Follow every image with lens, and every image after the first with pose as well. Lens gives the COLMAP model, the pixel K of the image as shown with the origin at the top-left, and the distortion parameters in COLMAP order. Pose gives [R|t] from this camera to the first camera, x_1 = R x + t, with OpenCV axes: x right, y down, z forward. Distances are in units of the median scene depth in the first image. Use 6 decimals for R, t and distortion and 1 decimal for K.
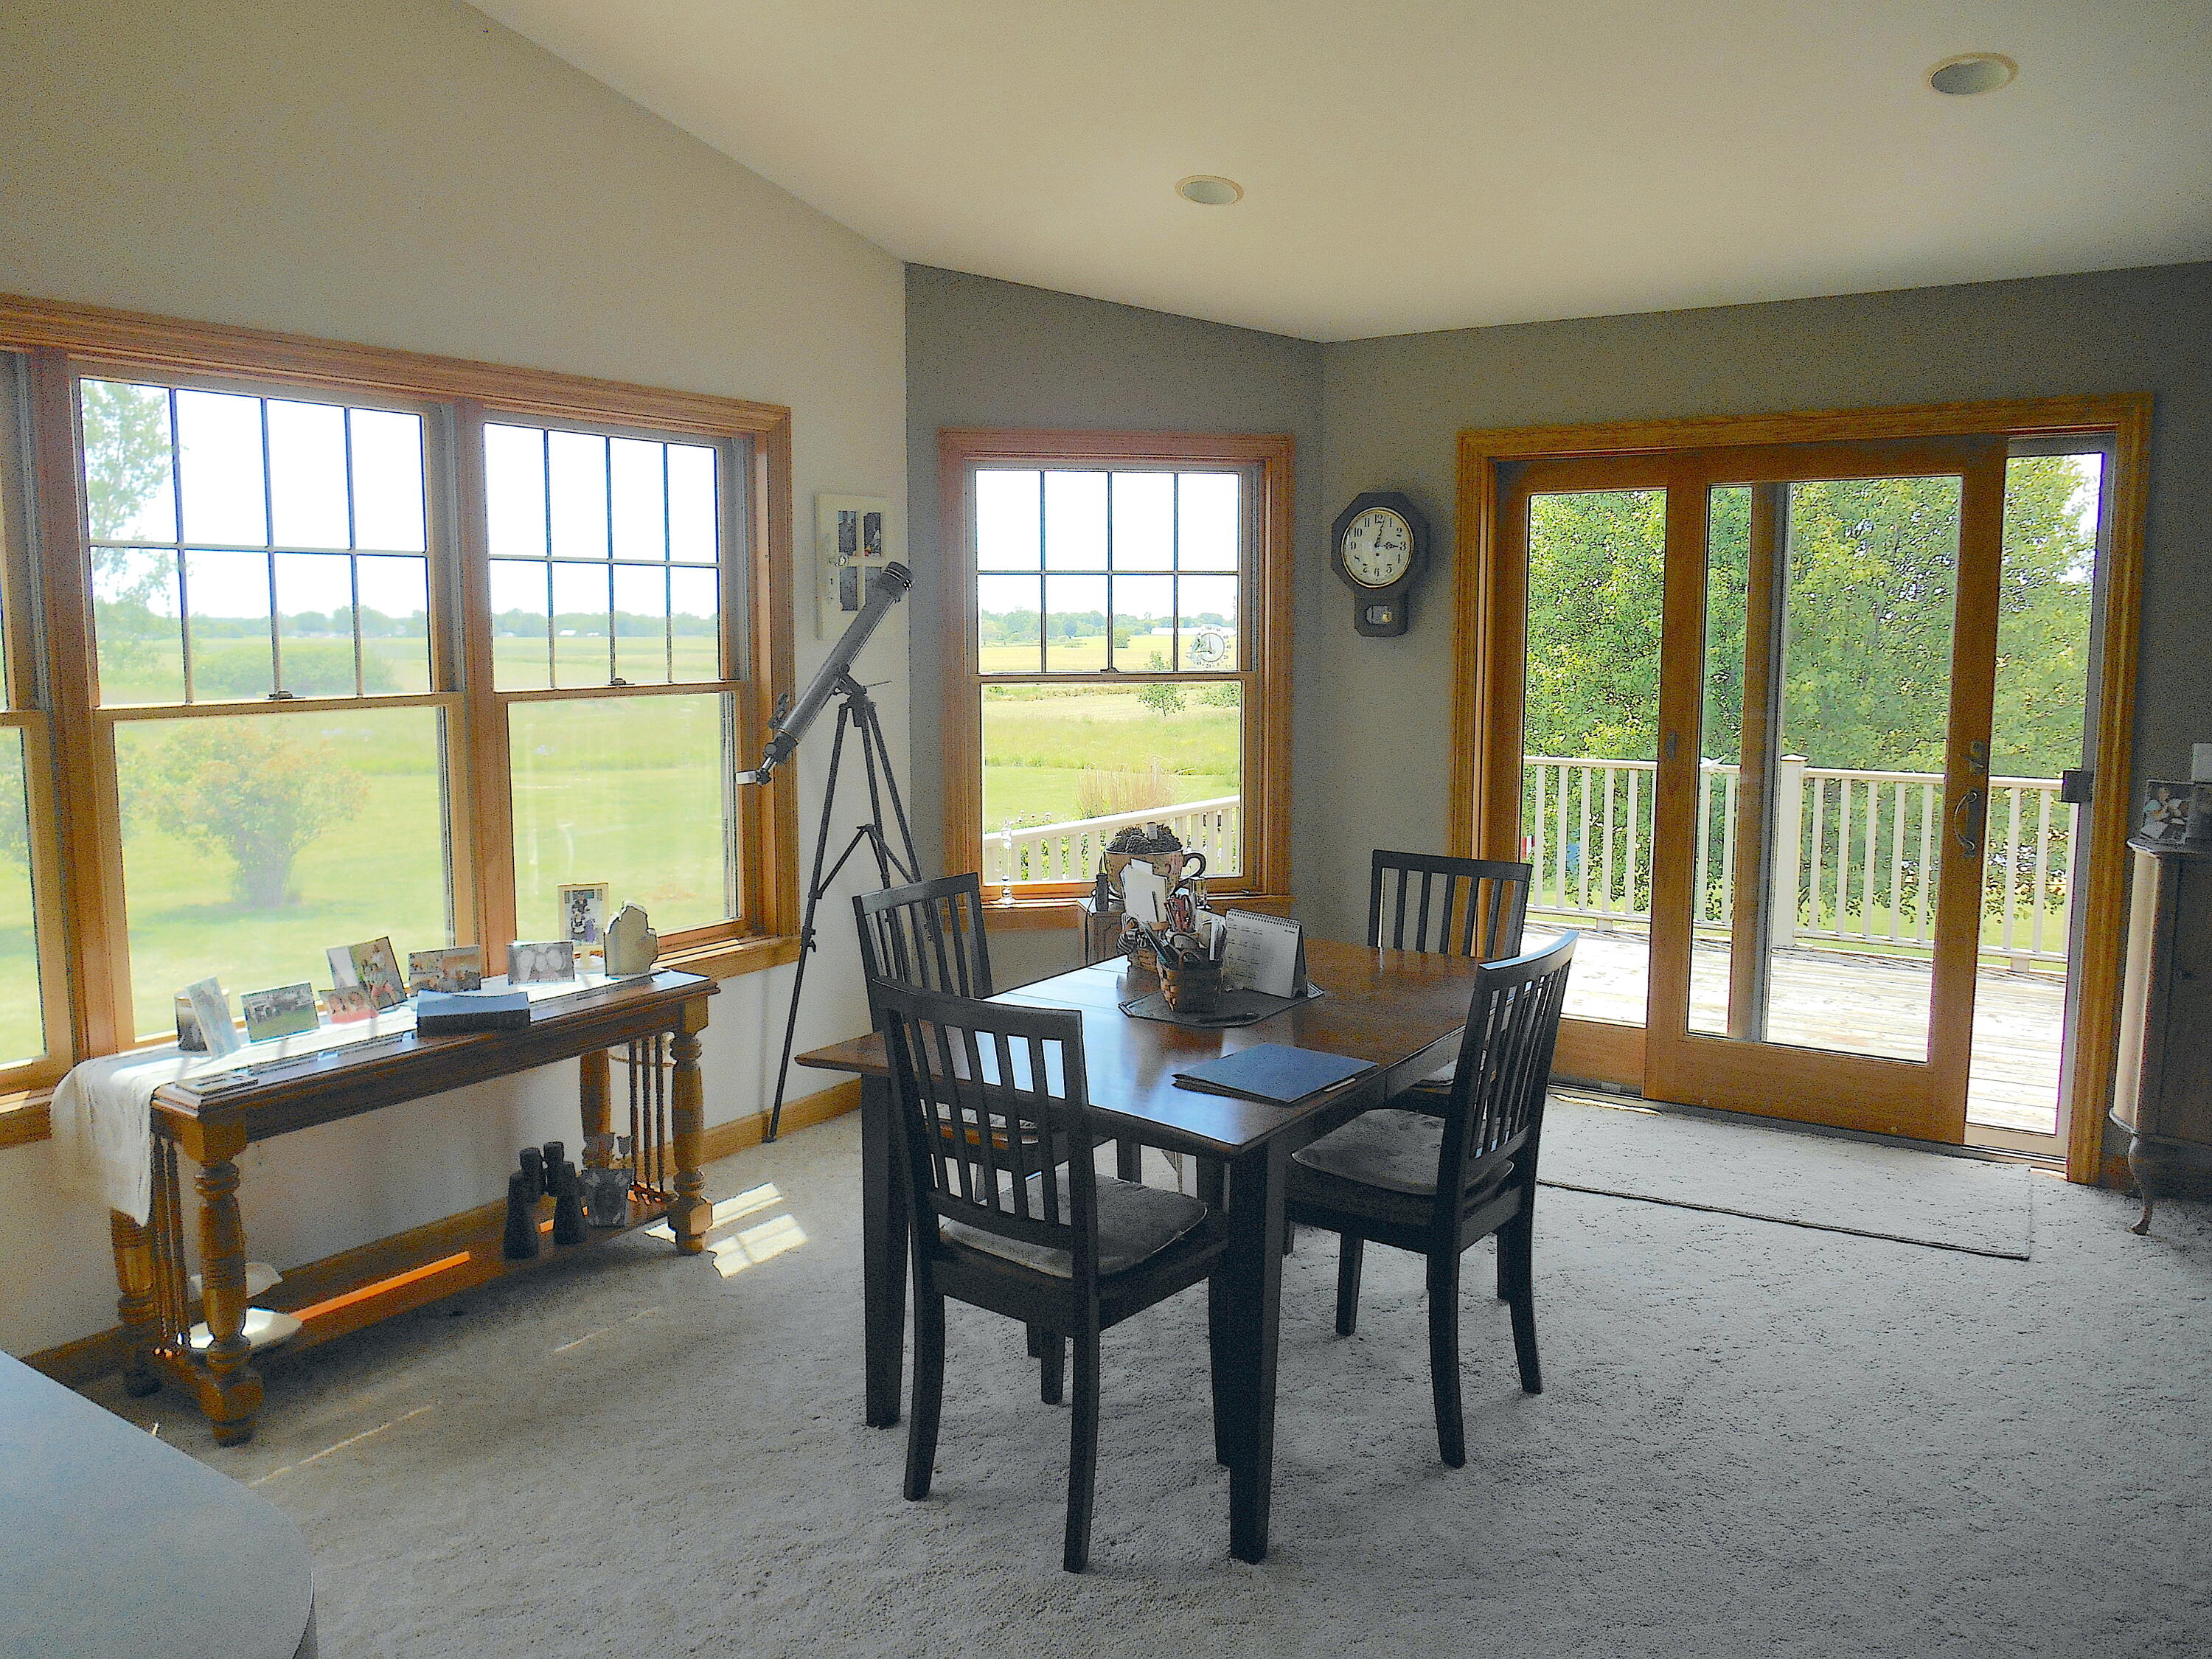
lens RADIAL K [[1670.1, 0, 1101.4], [0, 1670.1, 818.3], [0, 0, 1]] dist [-0.045419, 0.004143]
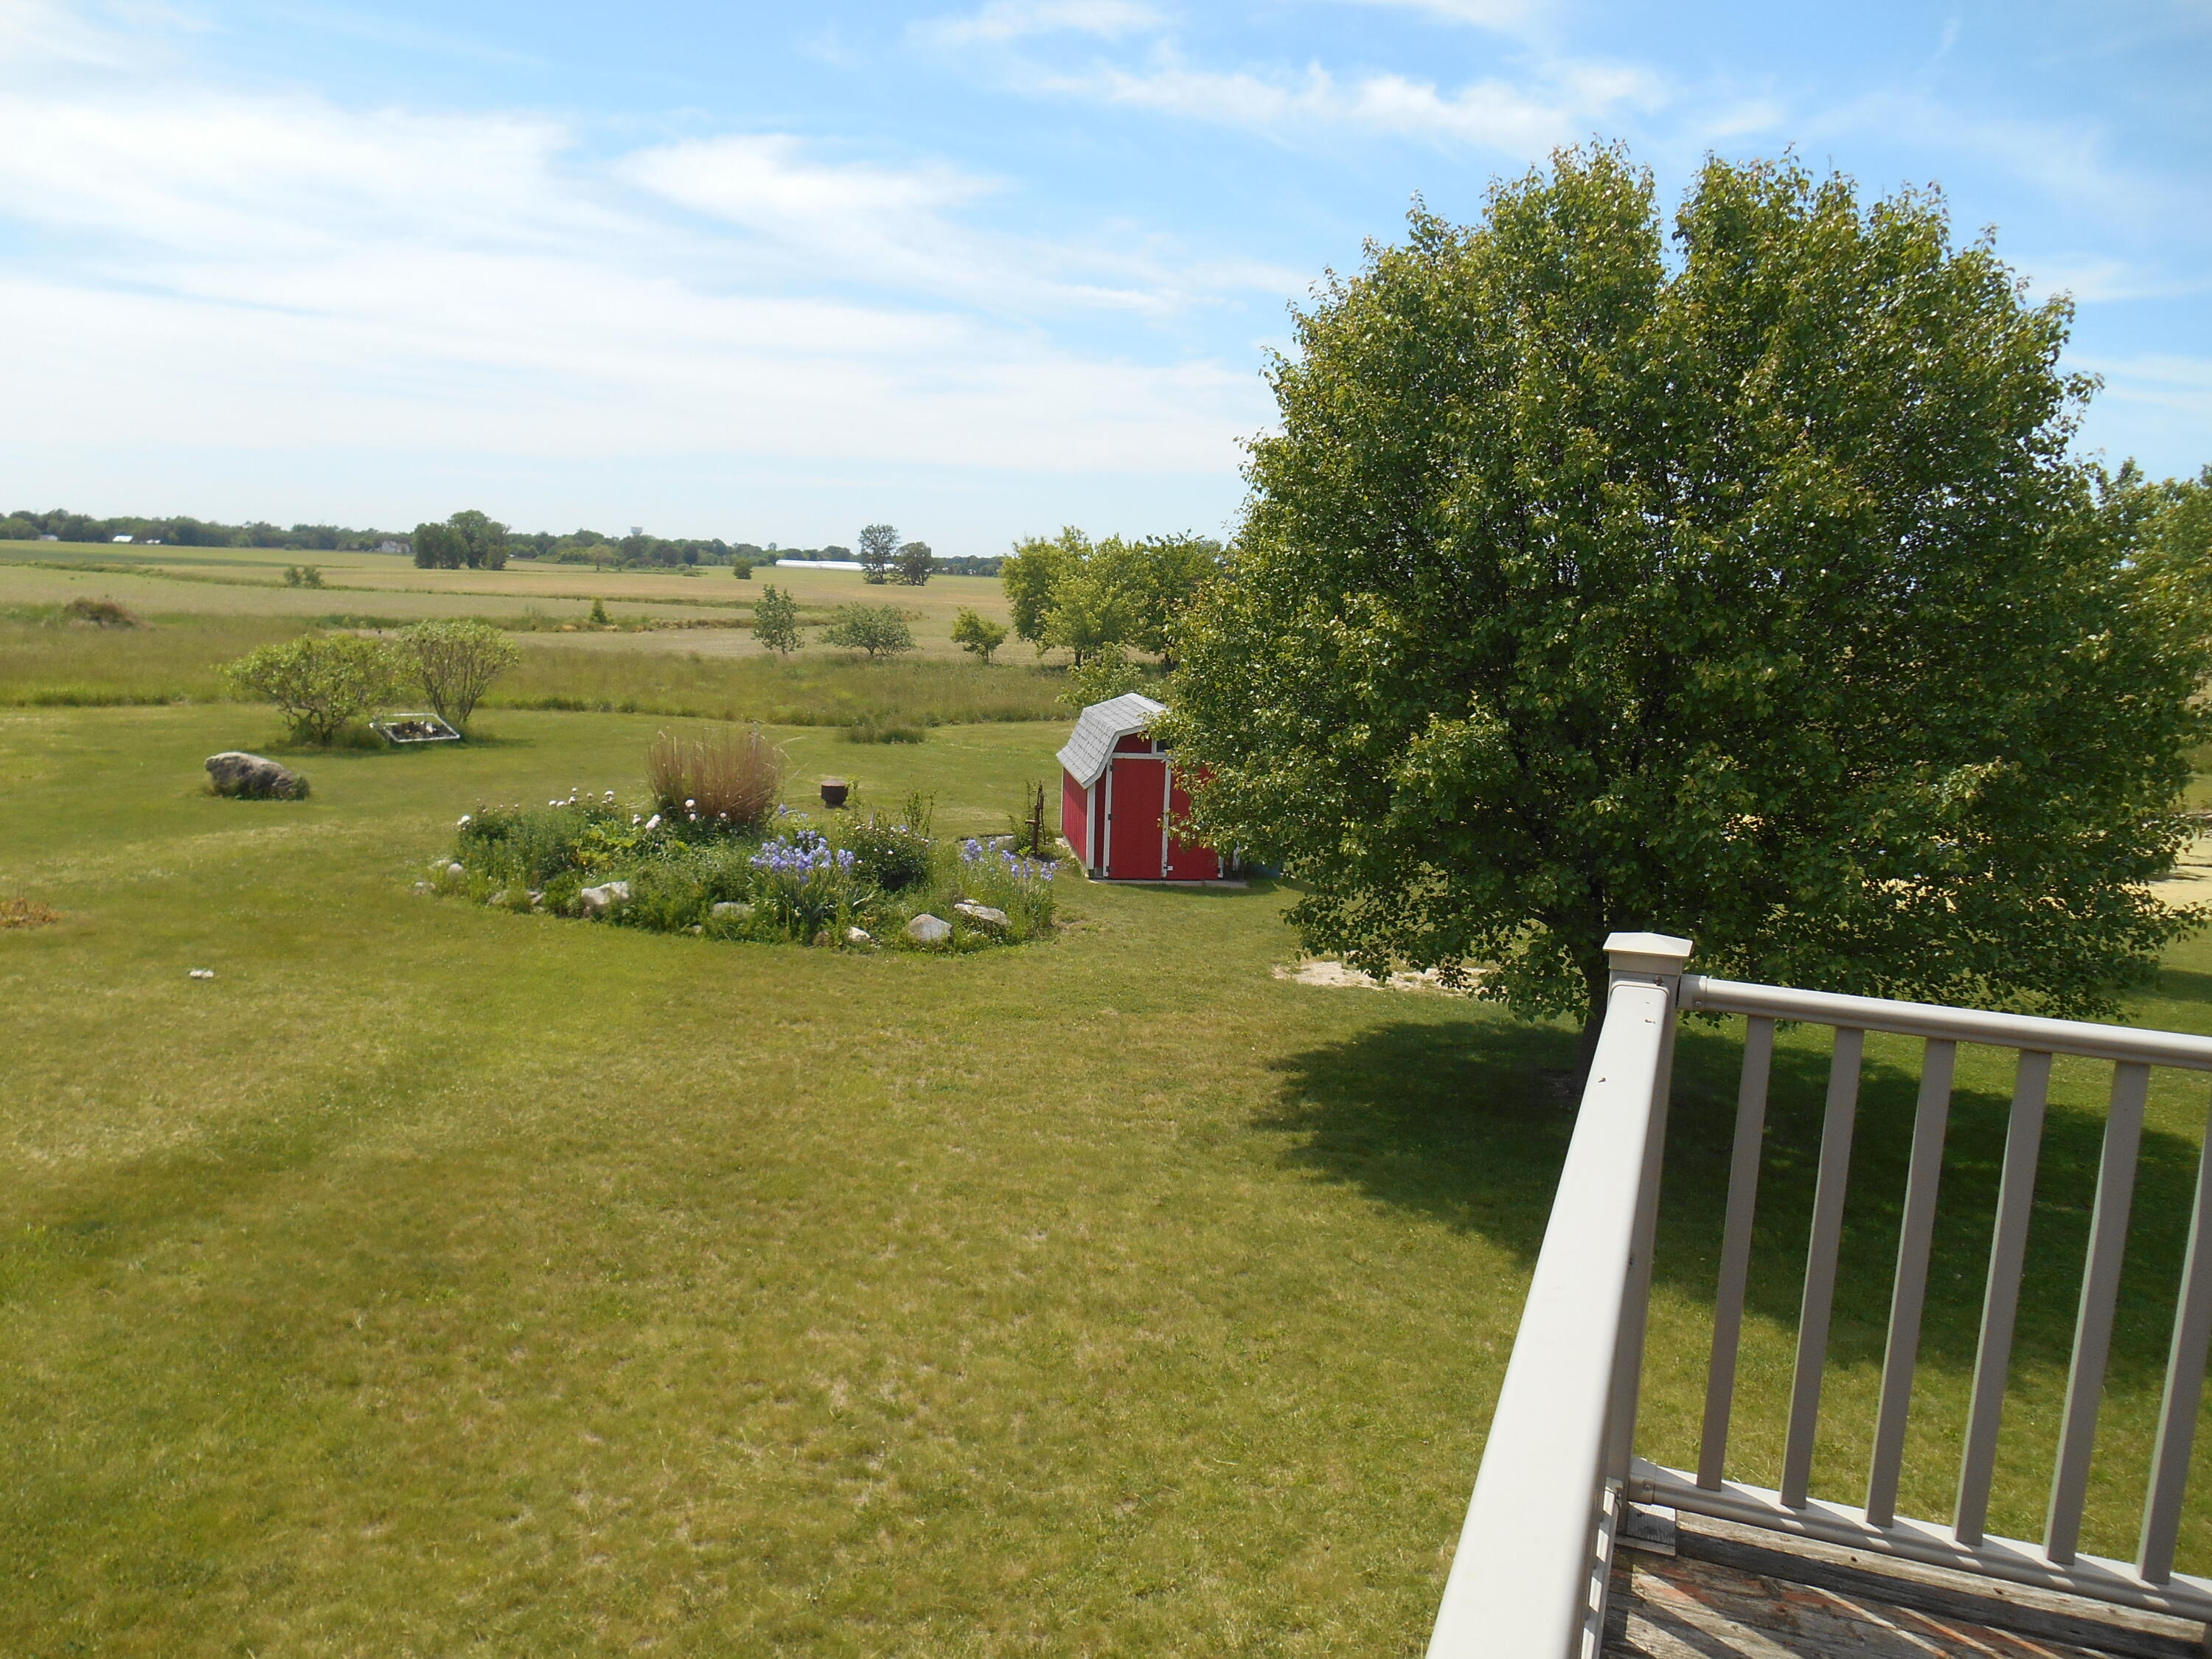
lens RADIAL K [[1670.1, 0, 1101.4], [0, 1670.1, 818.3], [0, 0, 1]] dist [-0.045419, 0.004143]
pose [[0.974740, 0.009180, 0.223153, 0.007657], [-0.017476, 0.999226, 0.035229, -0.010985], [-0.222657, -0.038239, 0.974147, 0.110210]]
